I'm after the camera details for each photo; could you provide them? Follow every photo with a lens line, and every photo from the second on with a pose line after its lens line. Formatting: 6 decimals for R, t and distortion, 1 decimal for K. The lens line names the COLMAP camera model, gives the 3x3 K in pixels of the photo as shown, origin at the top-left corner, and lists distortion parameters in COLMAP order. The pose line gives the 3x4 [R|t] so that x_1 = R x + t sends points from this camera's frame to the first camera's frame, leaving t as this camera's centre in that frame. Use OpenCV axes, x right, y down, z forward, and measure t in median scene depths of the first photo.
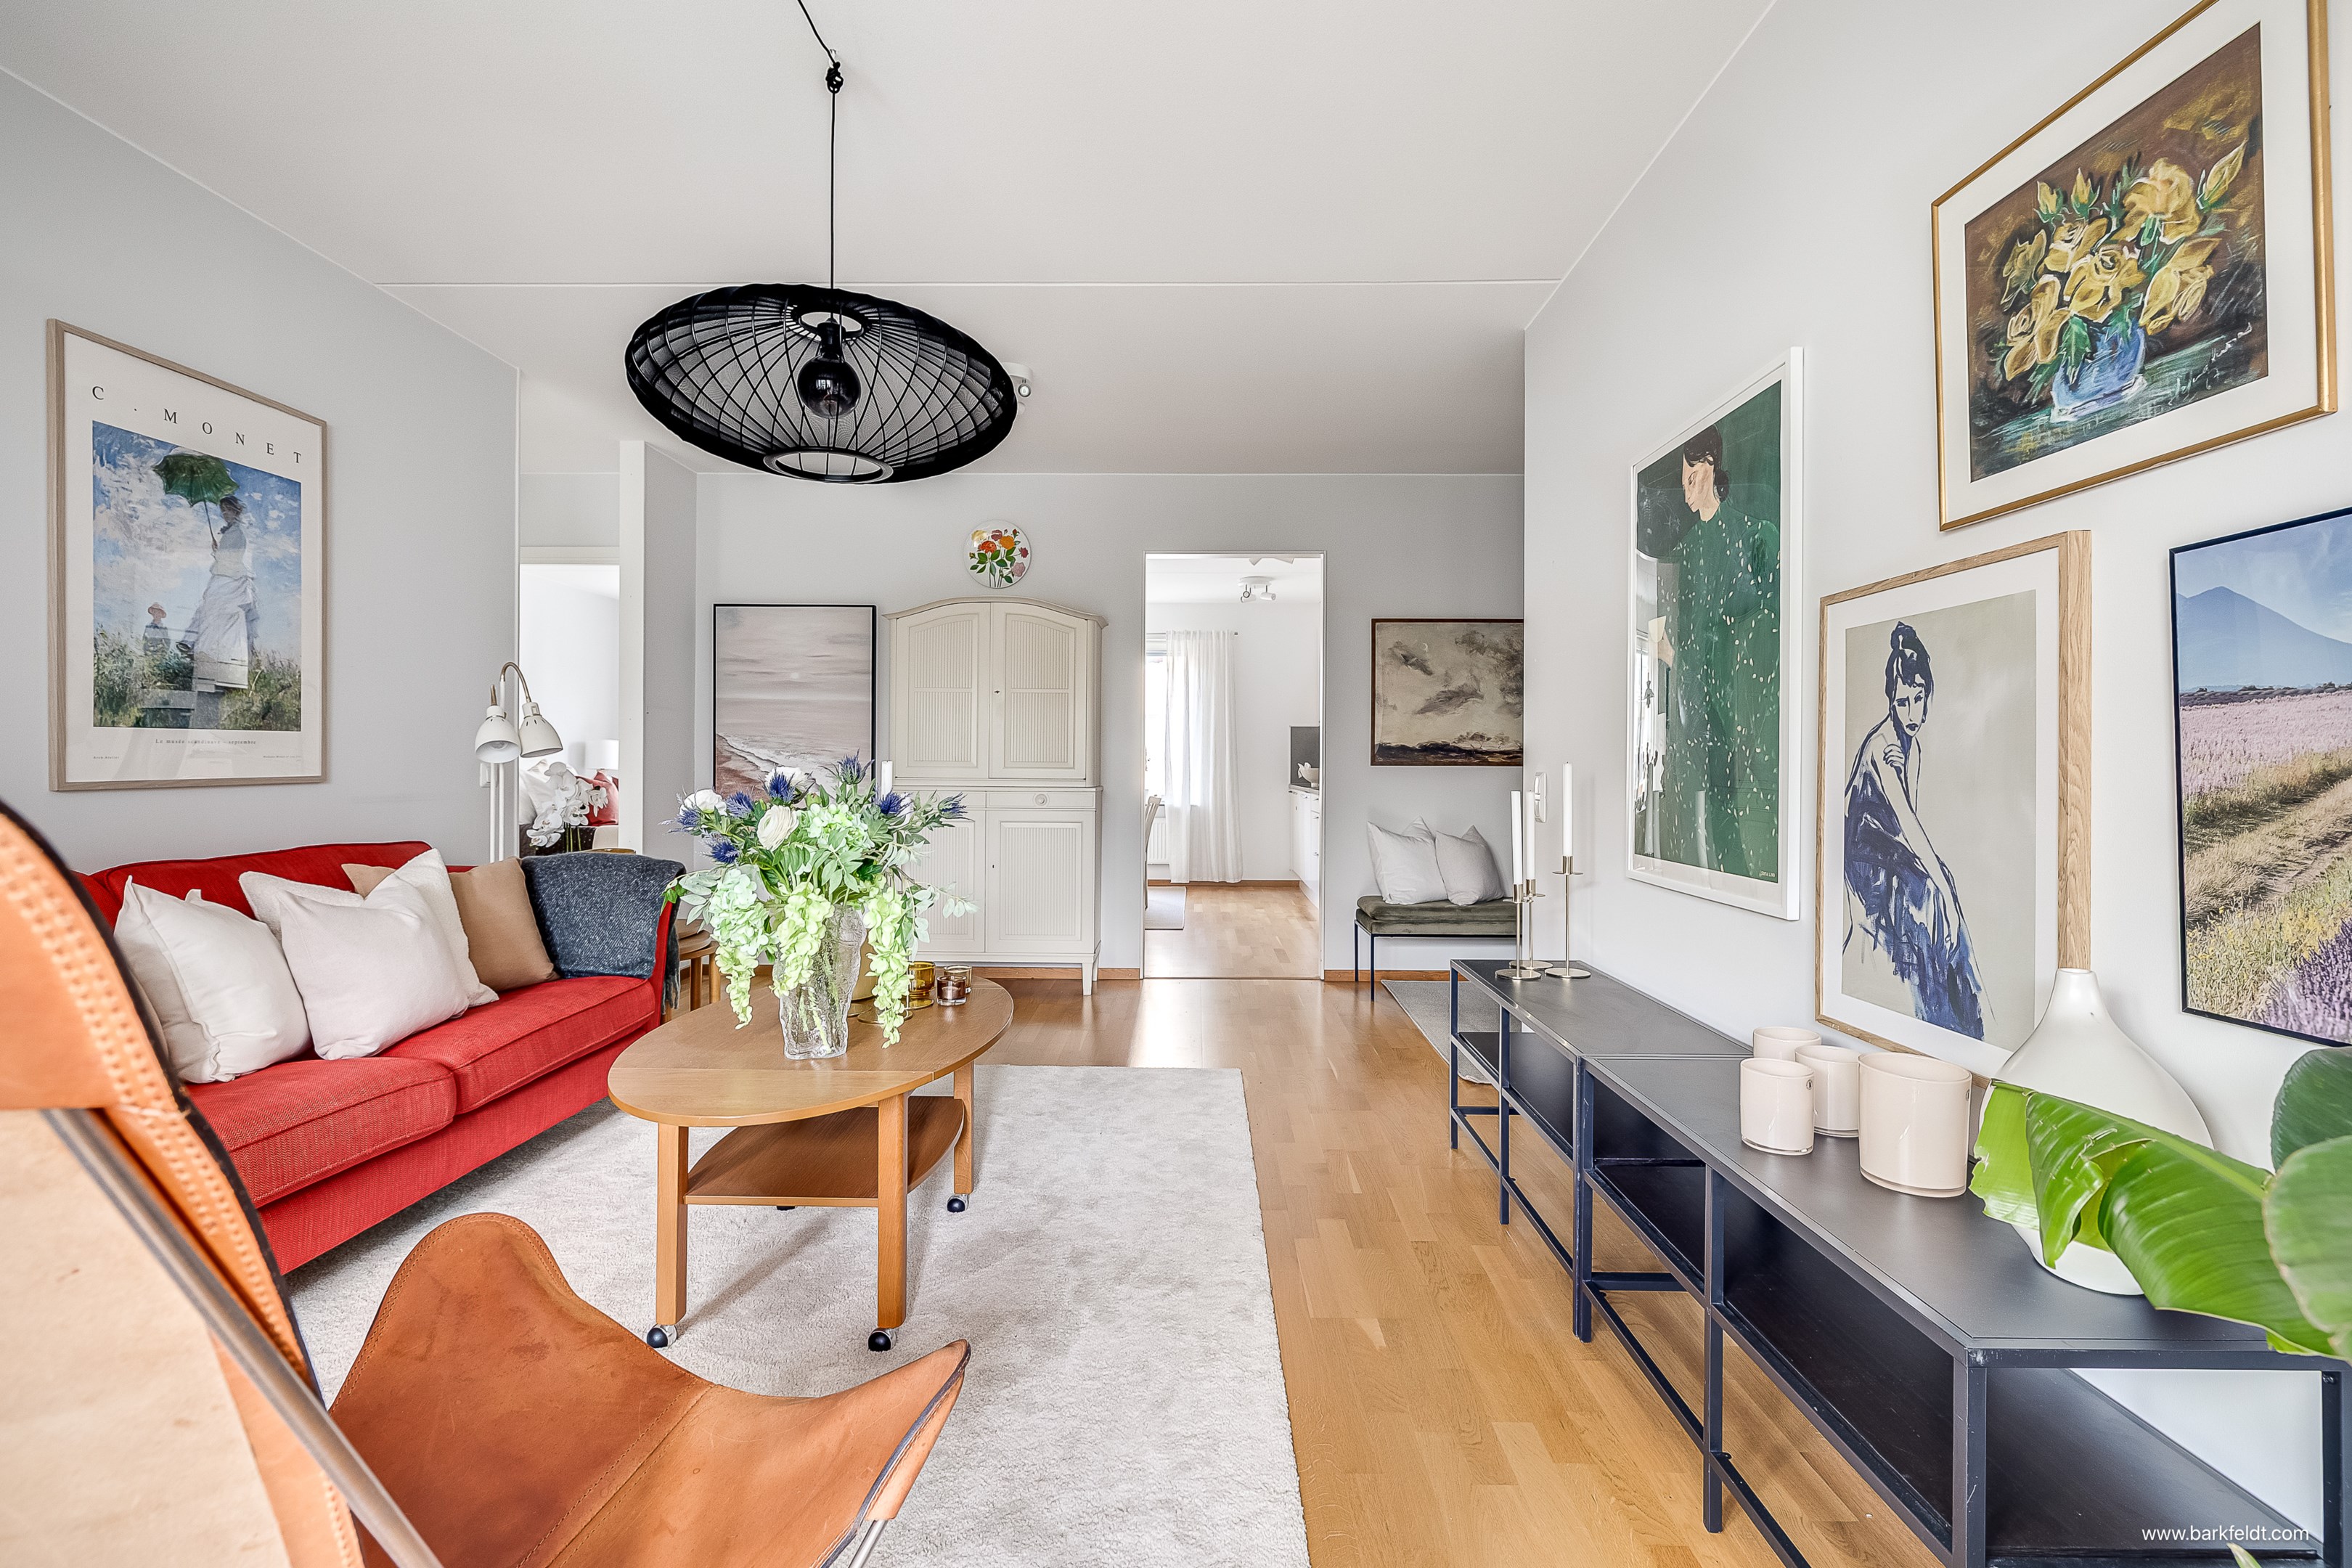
lens RADIAL K [[1147.9, 0, 1195.7], [0, 1147.9, 762.6], [0, 0, 1]] dist [0.002817, -0.000377]
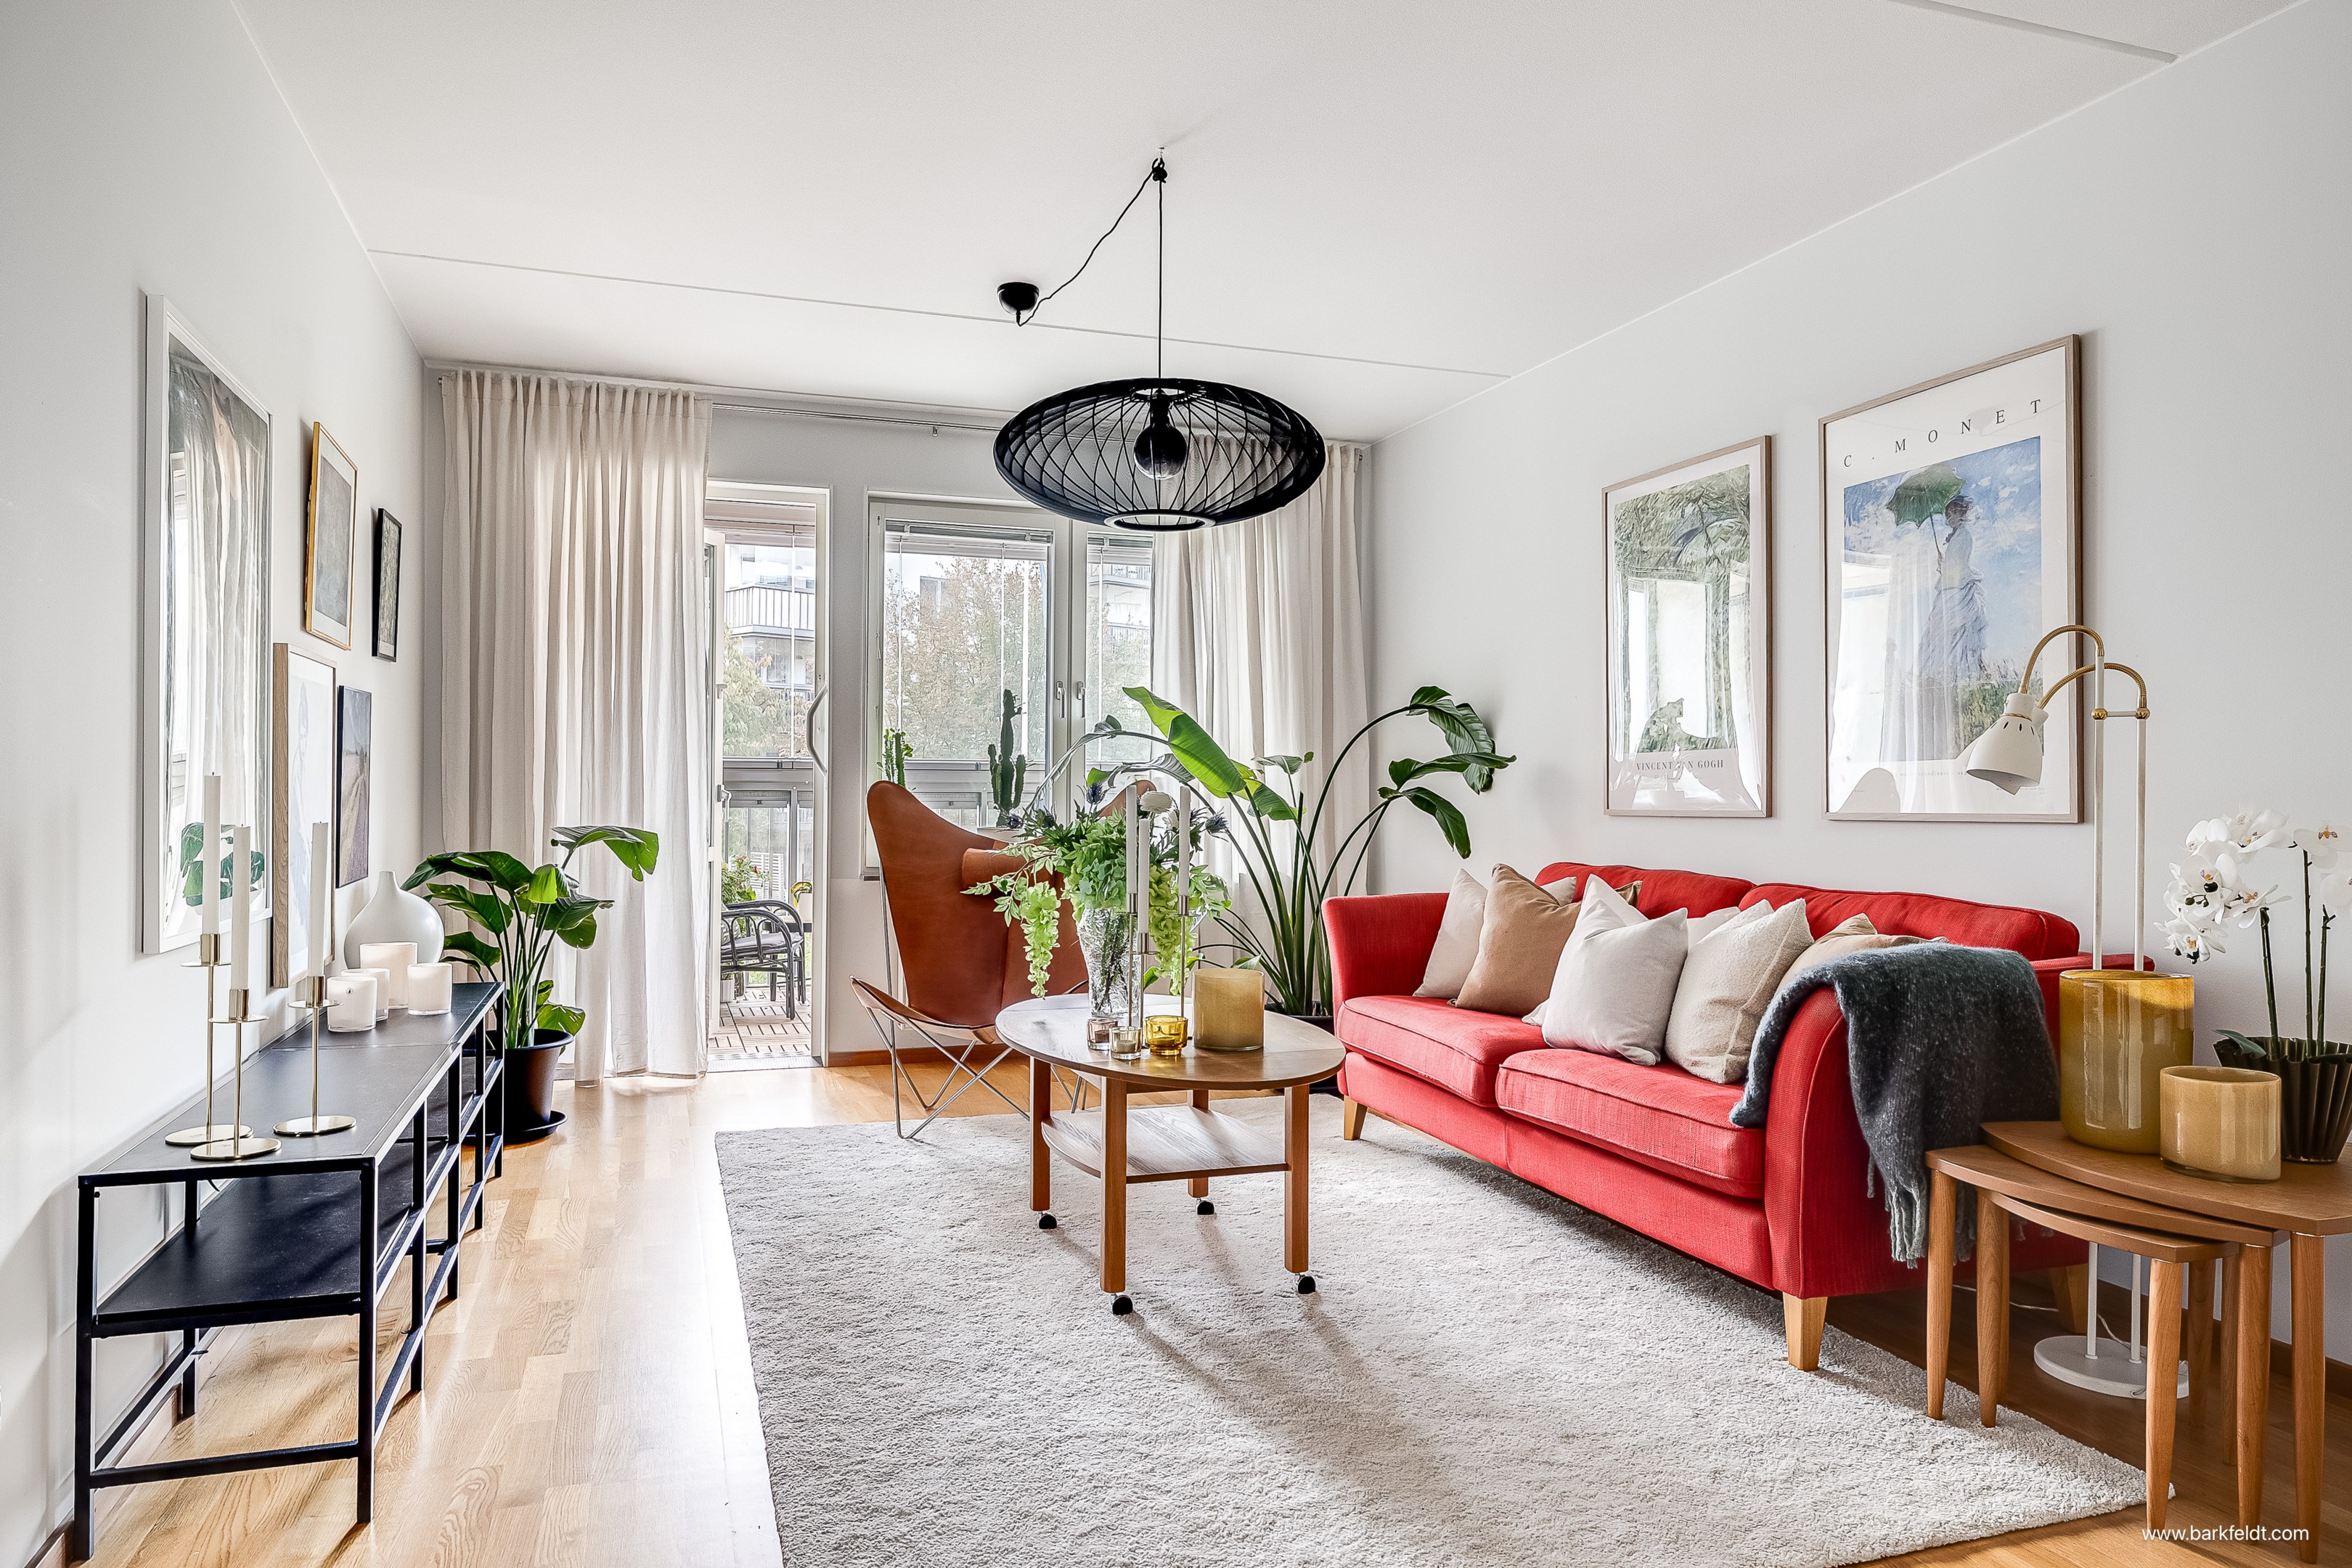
lens RADIAL K [[1484.4, 0, 1162.9], [0, 1484.4, 790.3], [0, 0, 1]] dist [0.002561, -0.003046]
pose [[-0.944611, -0.011043, -0.328007, 0.196349], [-0.009581, 0.999936, -0.006073, 0.015645], [0.328053, -0.002594, -0.944656, 3.060321]]
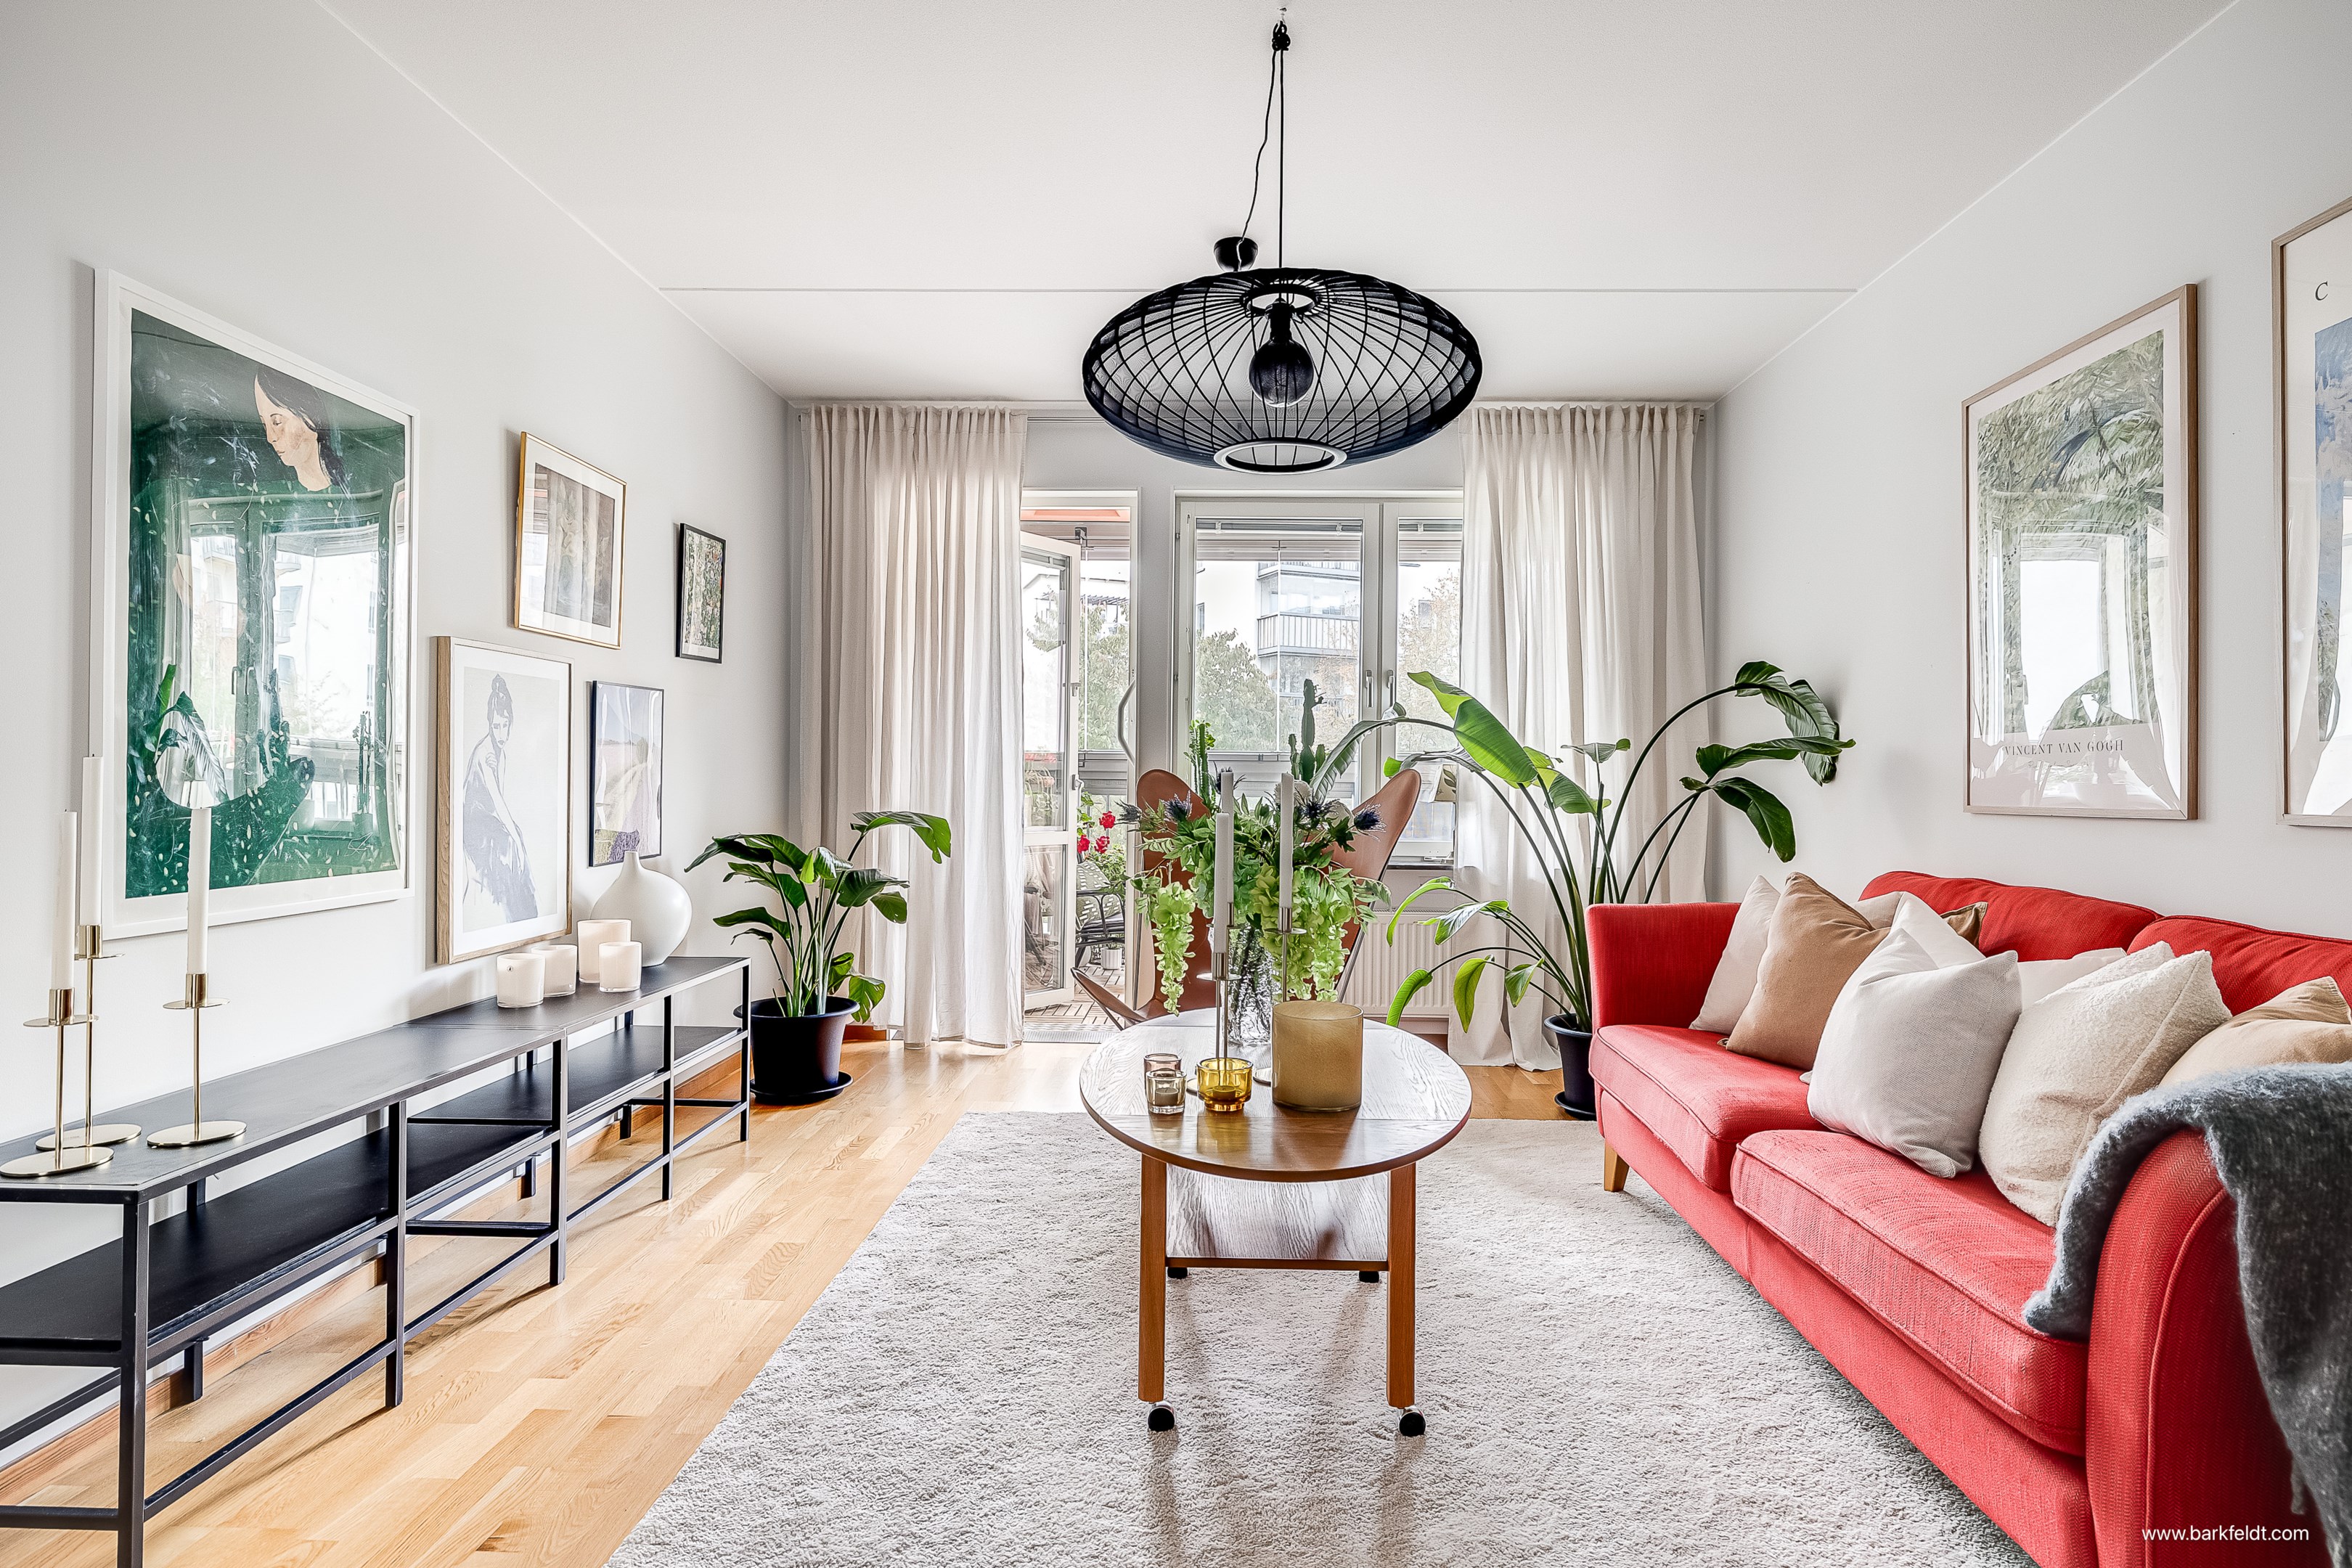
lens RADIAL K [[1239.6, 0, 1195.6], [0, 1239.6, 776.8], [0, 0, 1]] dist [0.001487, -0.001844]
pose [[-0.999763, -0.014577, 0.016174, -0.347029], [-0.014666, 0.999878, -0.005428, 0.010891], [-0.016093, -0.005664, -0.999854, 2.597232]]
